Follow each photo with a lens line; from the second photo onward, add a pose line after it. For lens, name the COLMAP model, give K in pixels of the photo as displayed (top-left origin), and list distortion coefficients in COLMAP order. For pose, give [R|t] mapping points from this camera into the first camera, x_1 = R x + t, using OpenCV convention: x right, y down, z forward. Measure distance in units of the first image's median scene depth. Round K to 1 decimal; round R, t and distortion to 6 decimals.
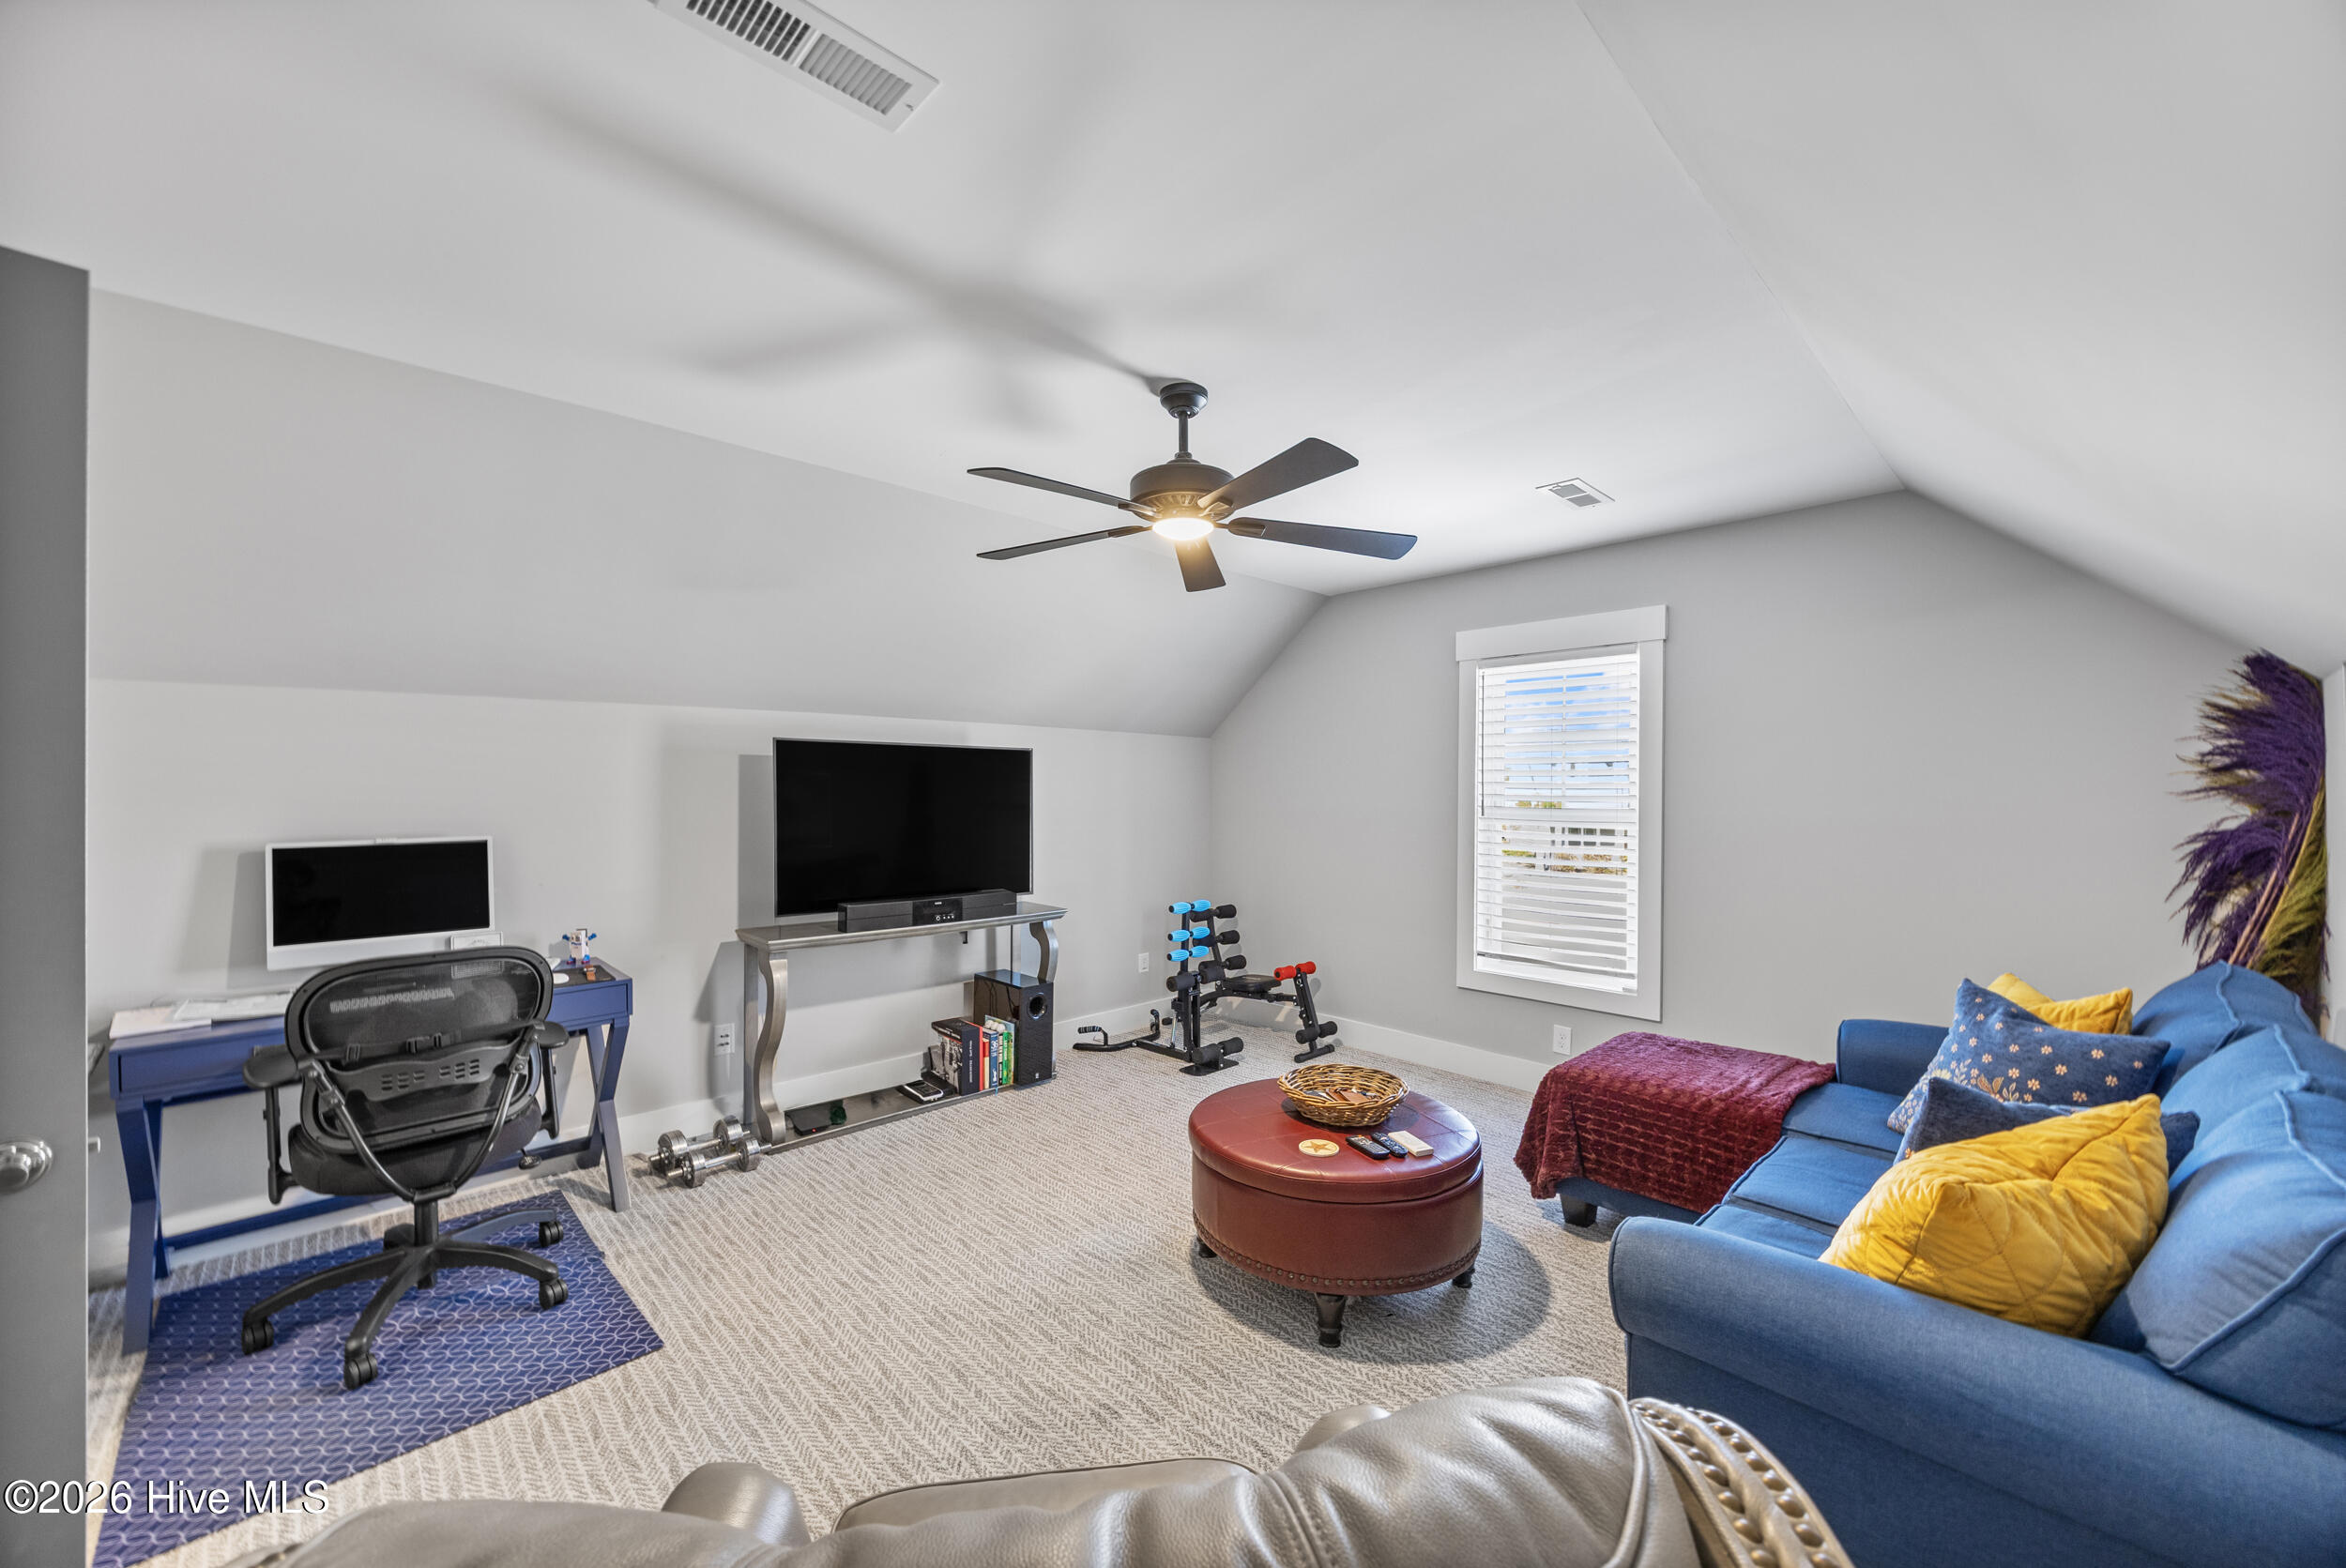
lens RADIAL K [[899.5, 0, 1159.7], [0, 899.5, 790.1], [0, 0, 1]] dist [-0.000507, 0.000092]
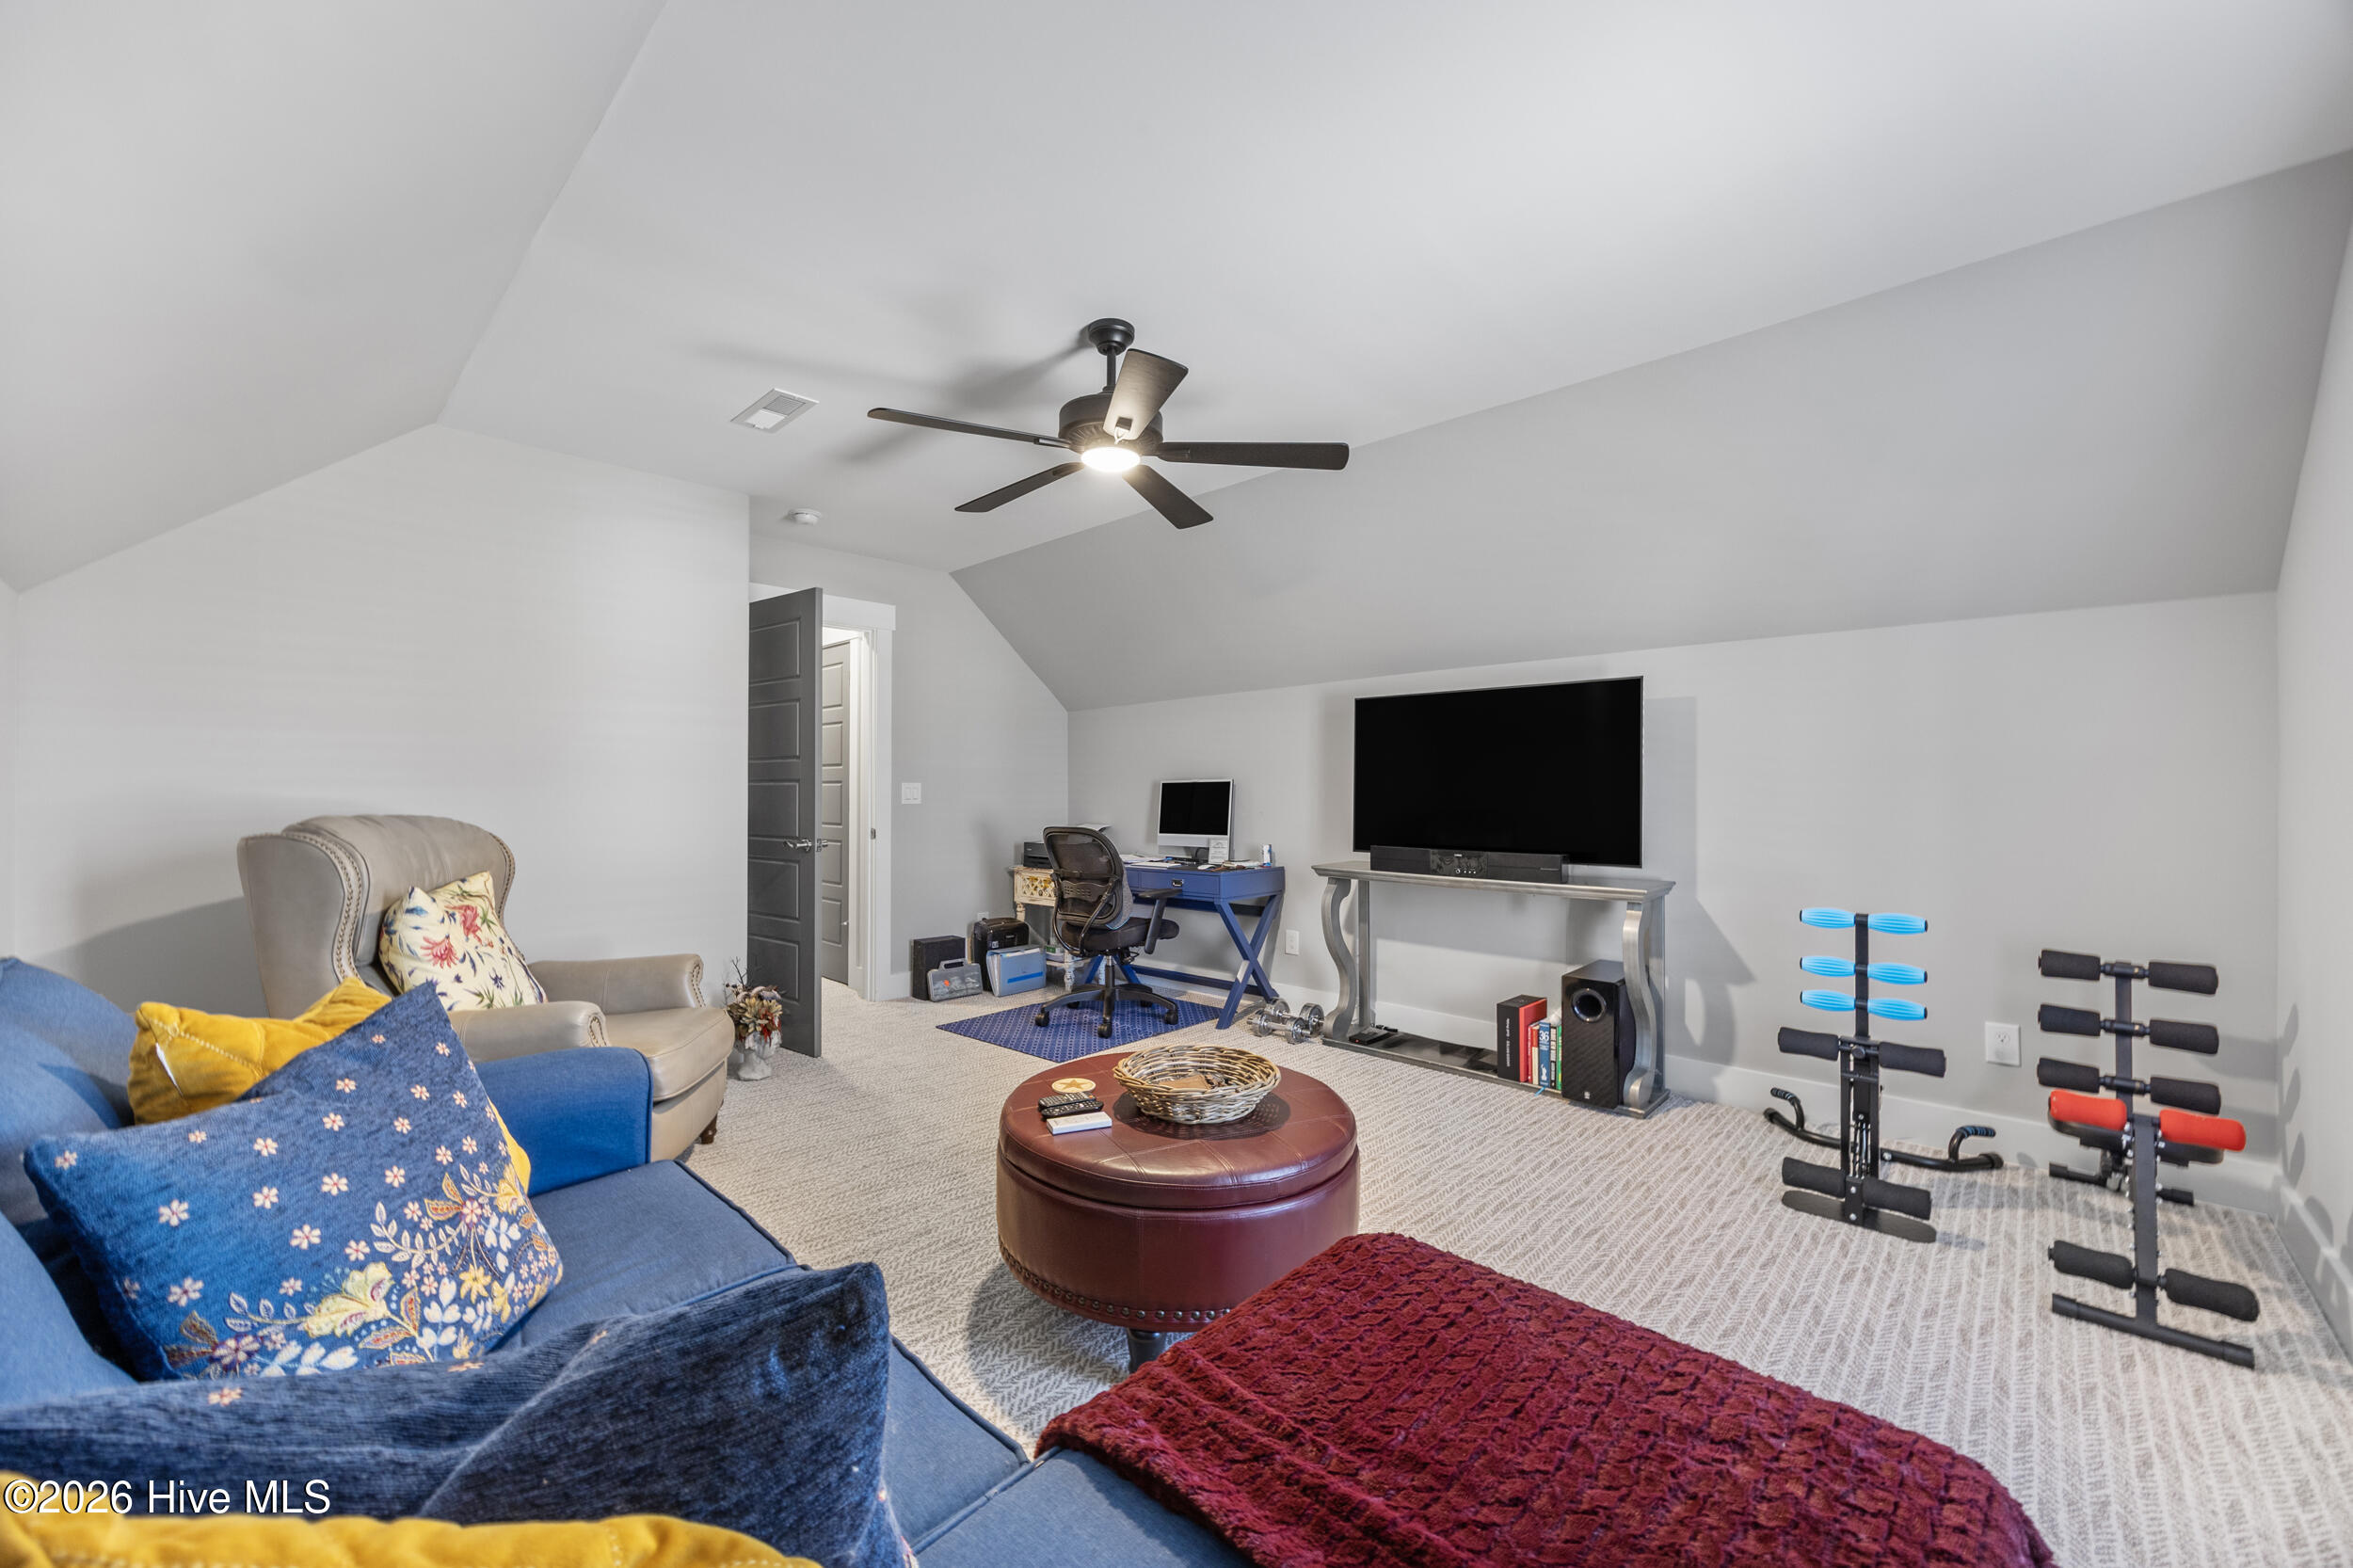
lens RADIAL K [[902.2, 0, 1163.1], [0, 902.2, 790.1], [0, 0, 1]] dist [-0.000507, 0.000092]
pose [[0.040125, -0.004542, -0.999184, 0.657234], [-0.000817, 0.999989, -0.004578, 0.059642], [0.999194, 0.001000, 0.040121, 0.628823]]
